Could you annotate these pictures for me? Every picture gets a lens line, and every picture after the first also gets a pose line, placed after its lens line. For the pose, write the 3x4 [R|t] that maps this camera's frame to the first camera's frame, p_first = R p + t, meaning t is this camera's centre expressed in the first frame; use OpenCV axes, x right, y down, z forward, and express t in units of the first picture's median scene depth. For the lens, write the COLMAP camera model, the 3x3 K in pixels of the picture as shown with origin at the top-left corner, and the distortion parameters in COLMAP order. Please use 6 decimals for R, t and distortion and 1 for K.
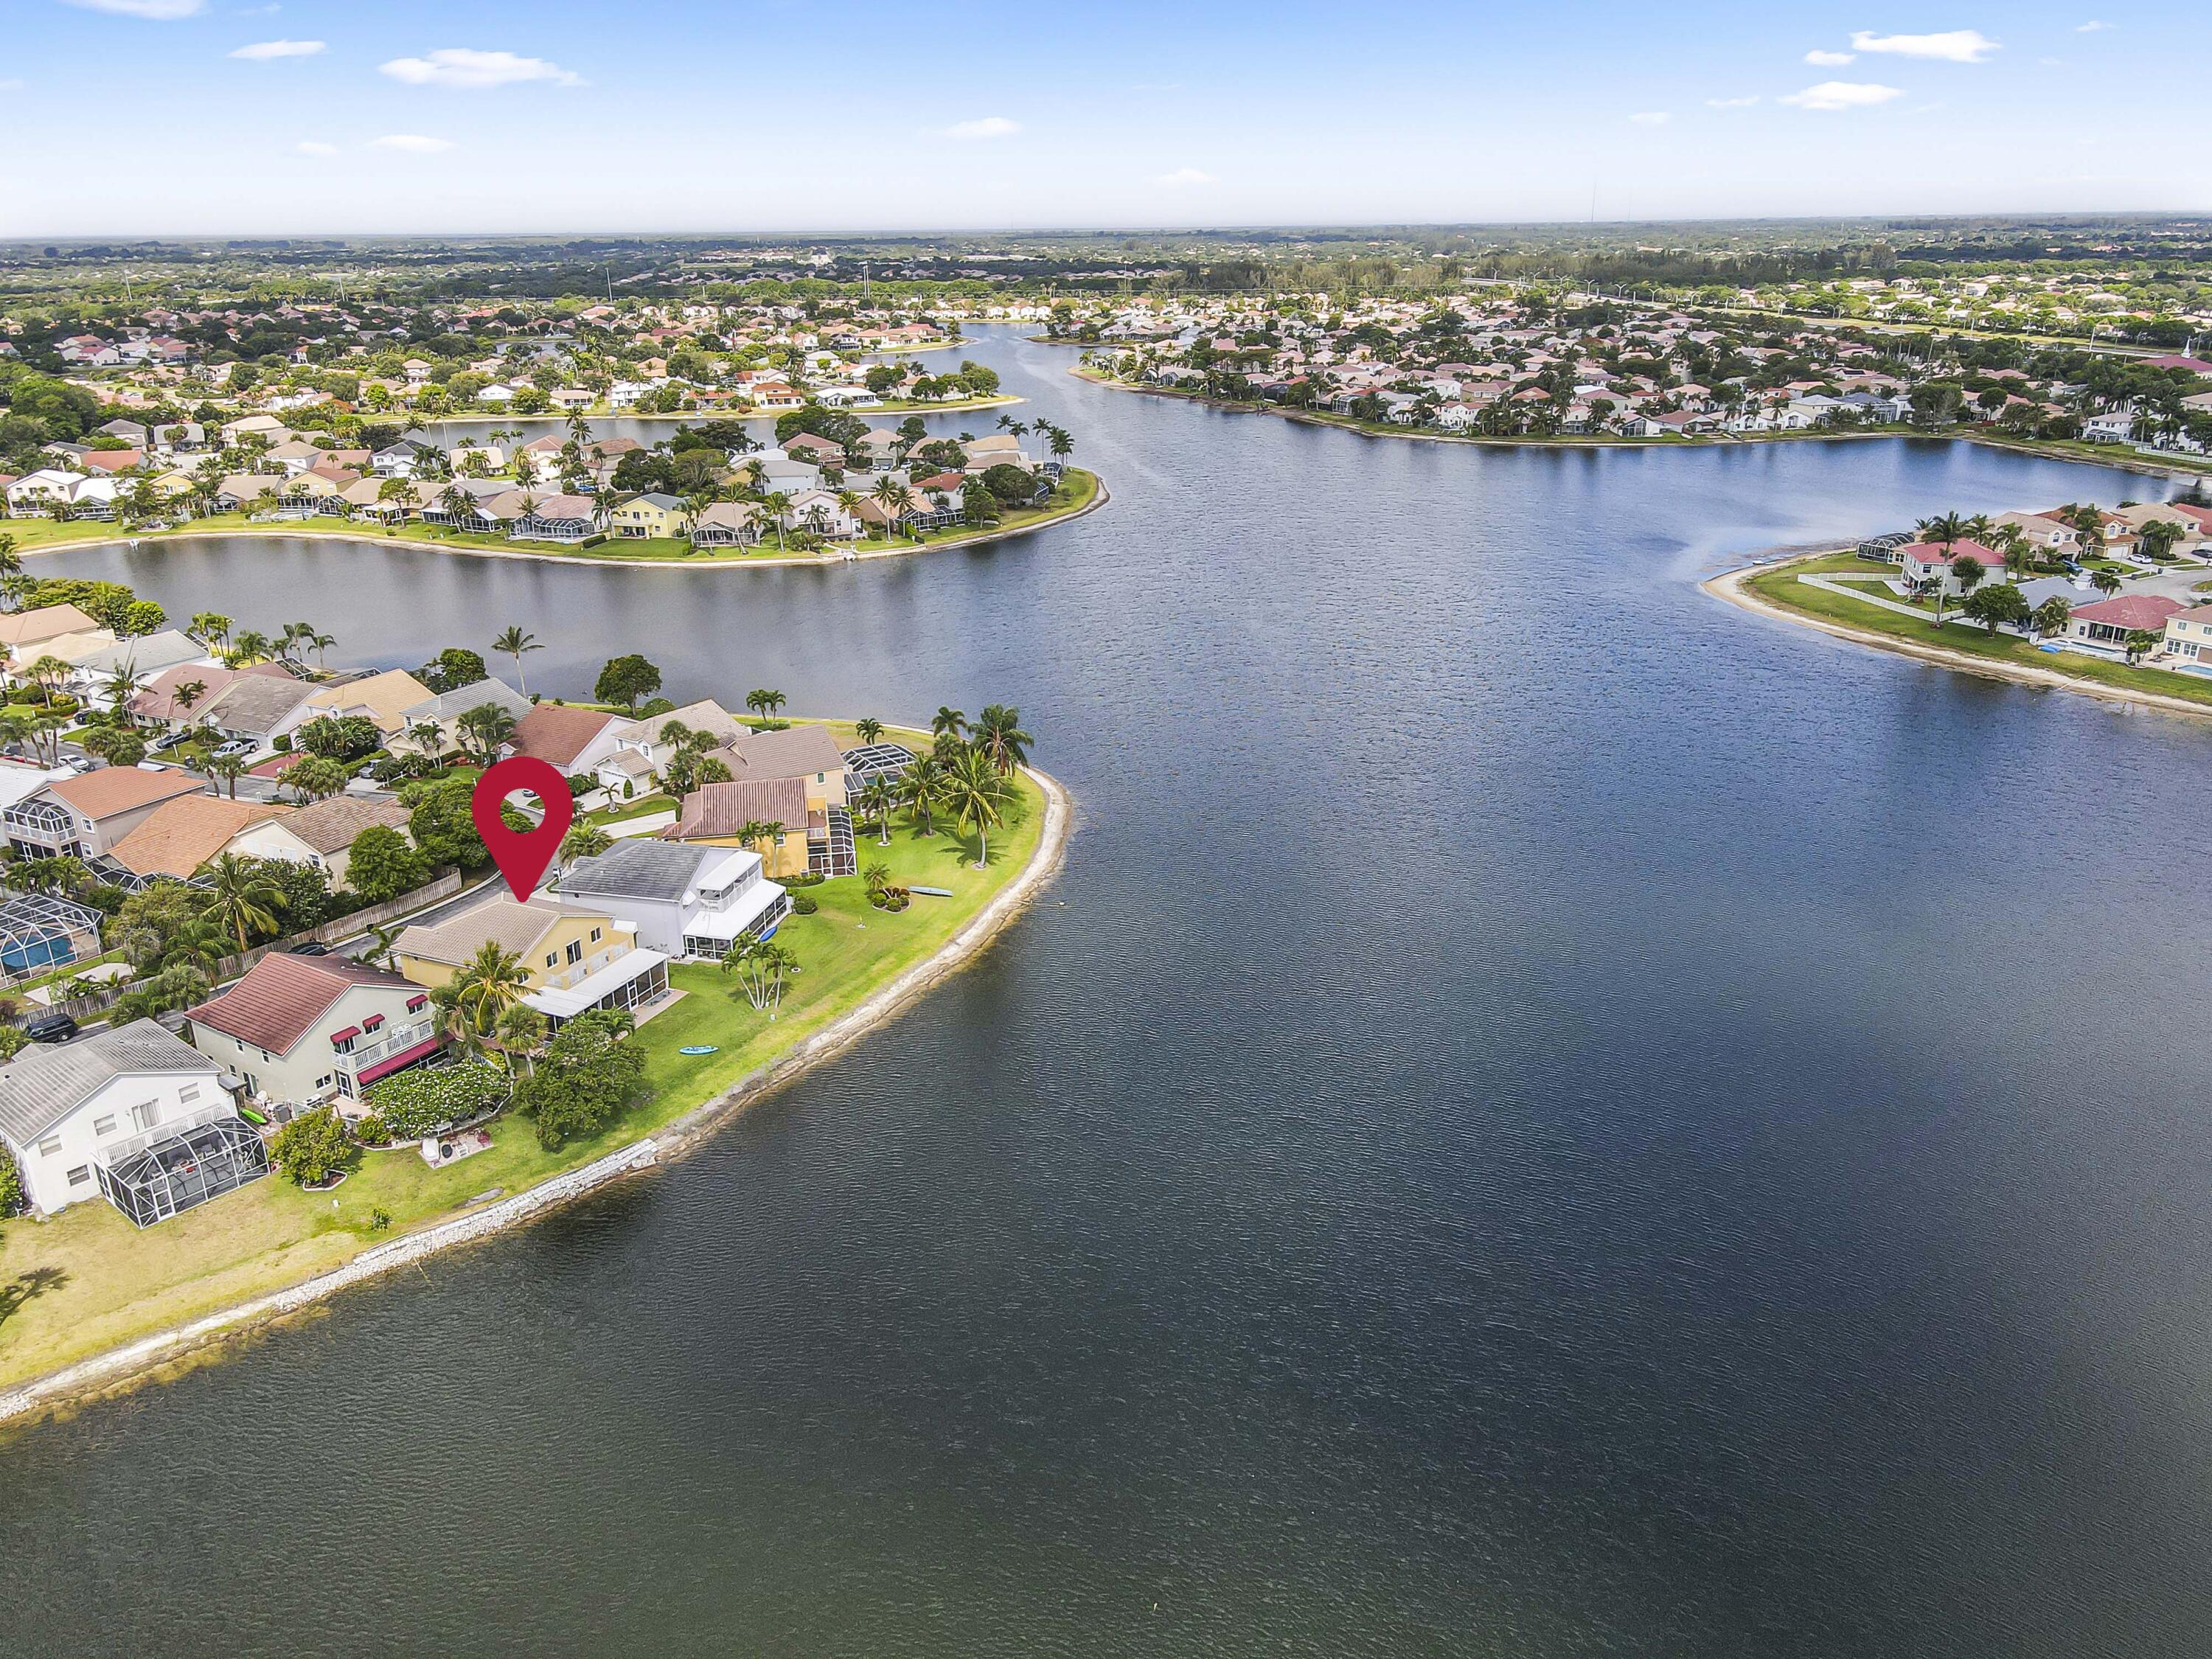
lens RADIAL K [[1613.1, 0, 1106.0], [0, 1613.1, 829.5], [0, 0, 1]] dist [-0.011267, 0.049363]
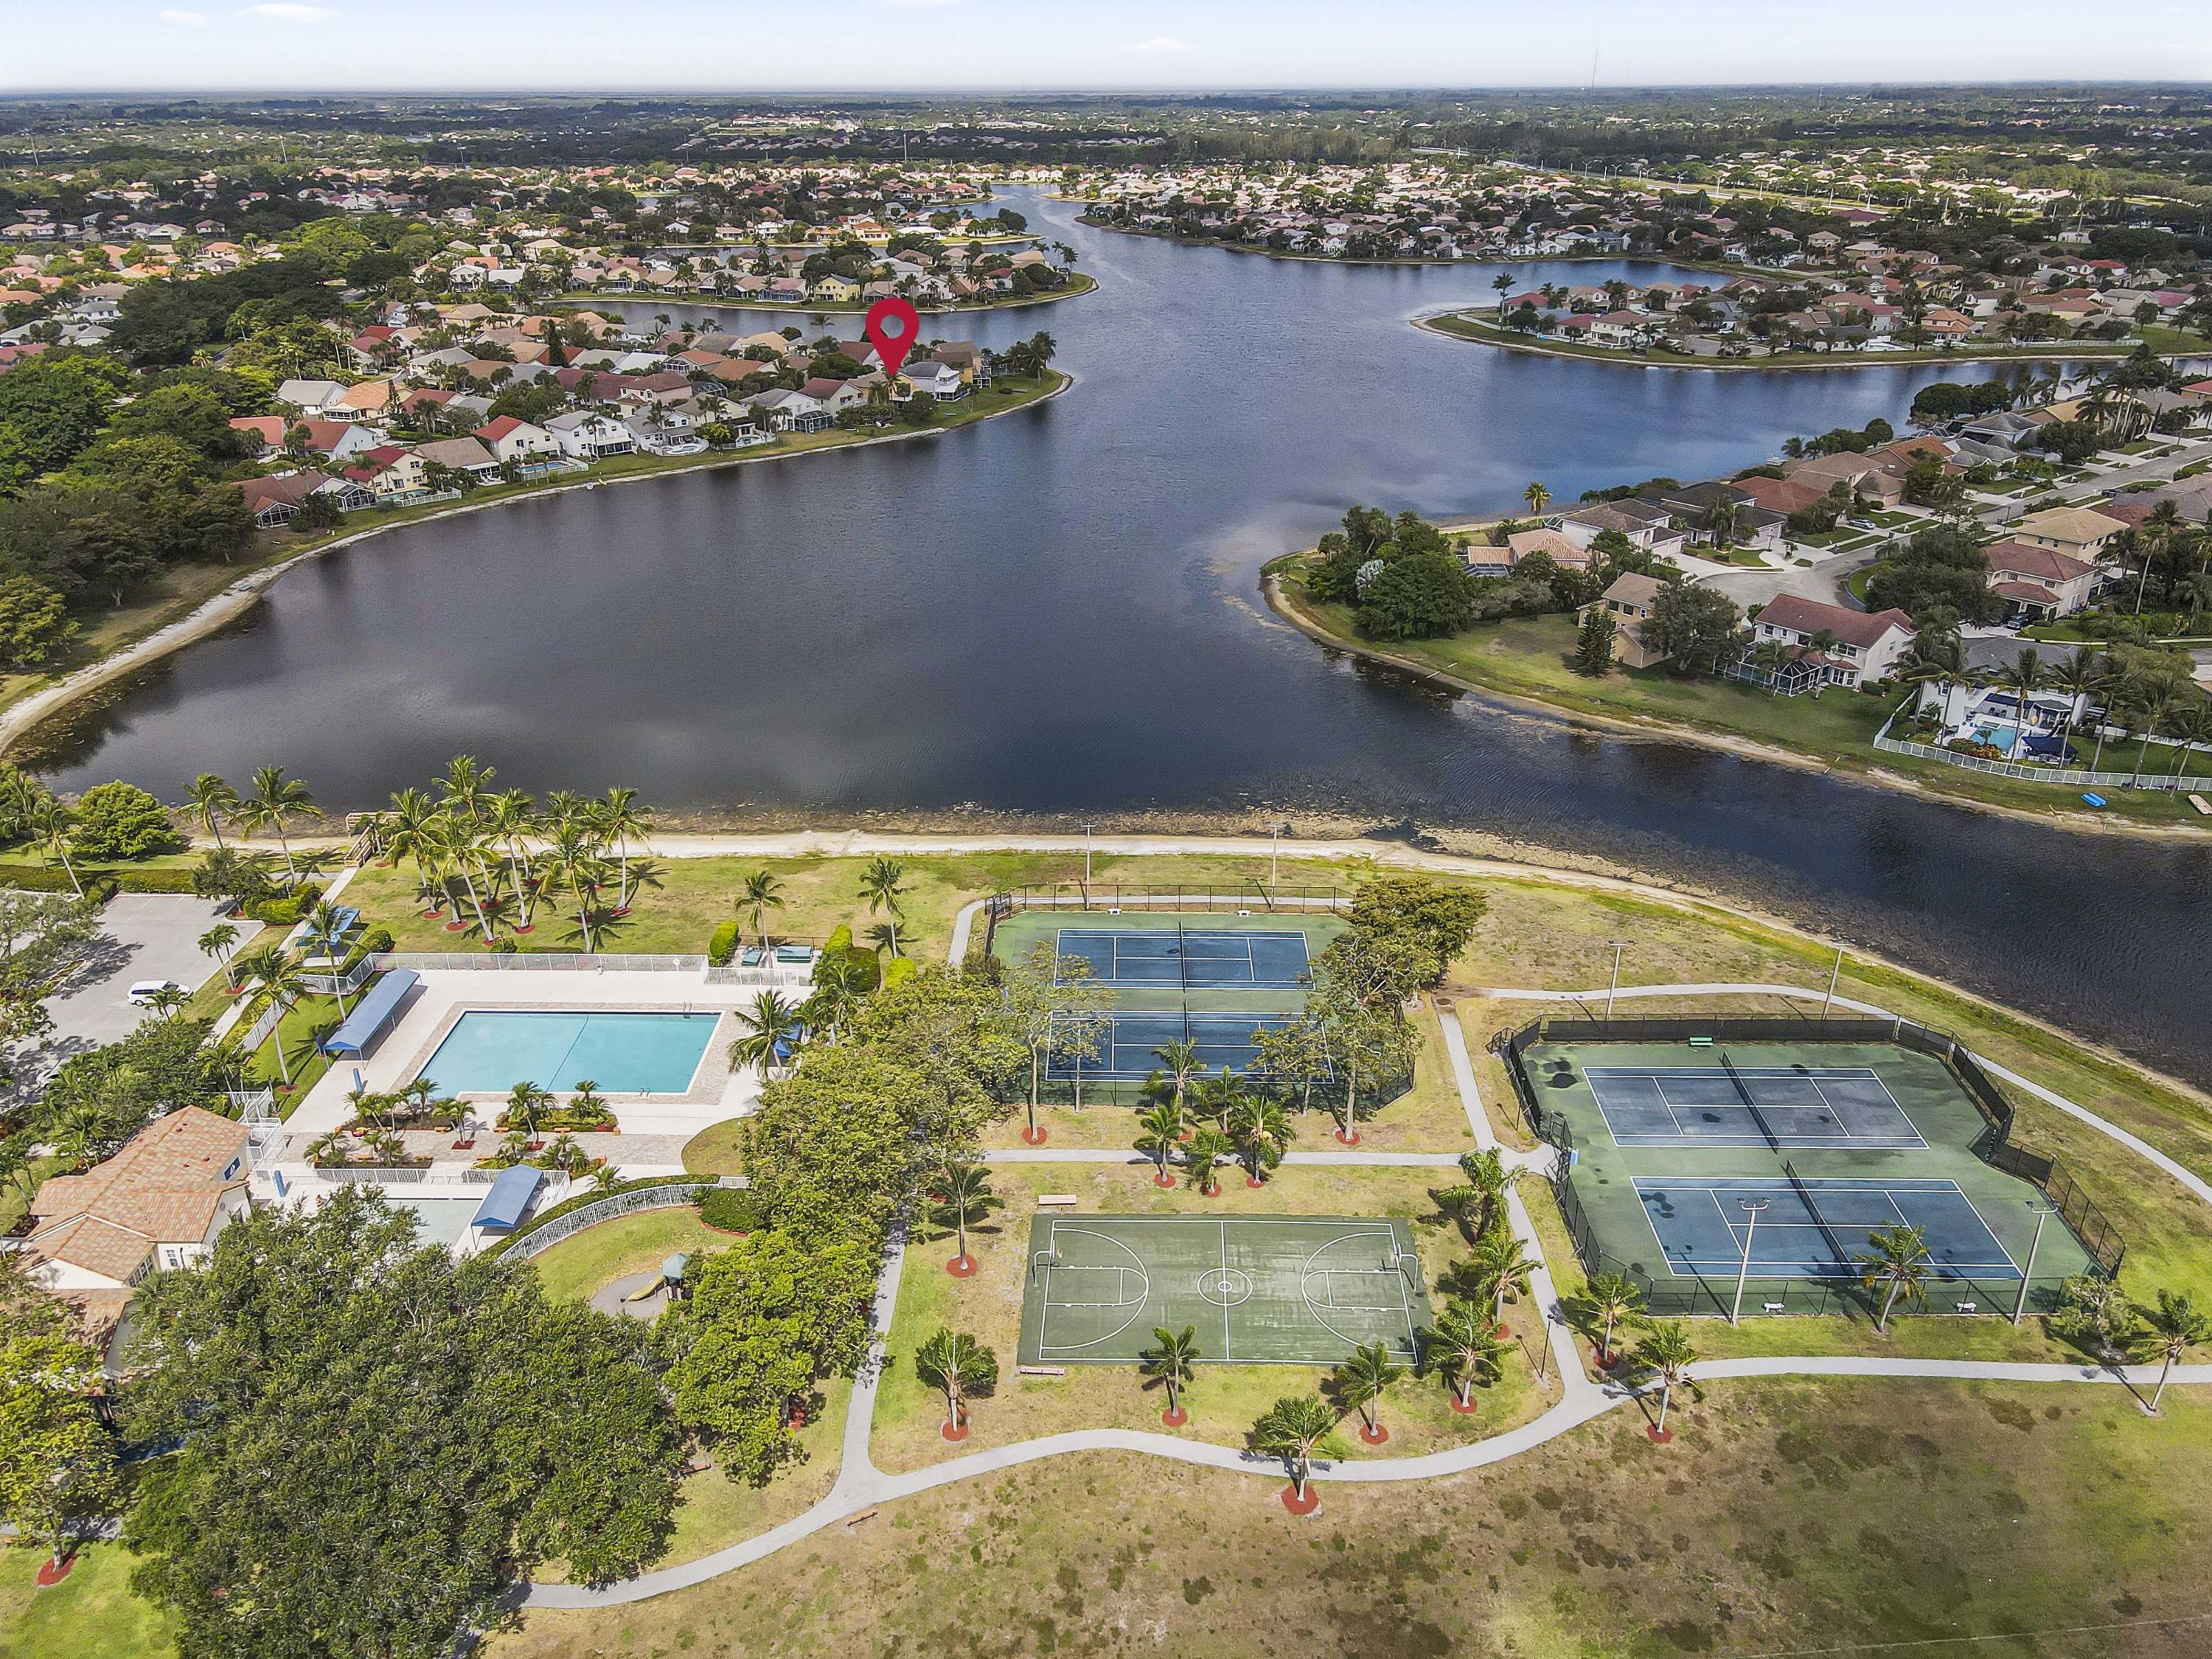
lens RADIAL K [[1613.1, 0, 1106.0], [0, 1613.1, 829.5], [0, 0, 1]] dist [-0.011267, 0.049363]
pose [[0.999963, 0.007790, -0.003683, 0.013386], [-0.007501, 0.997314, 0.072857, 0.156267], [0.004241, -0.072827, 0.997336, -0.471316]]
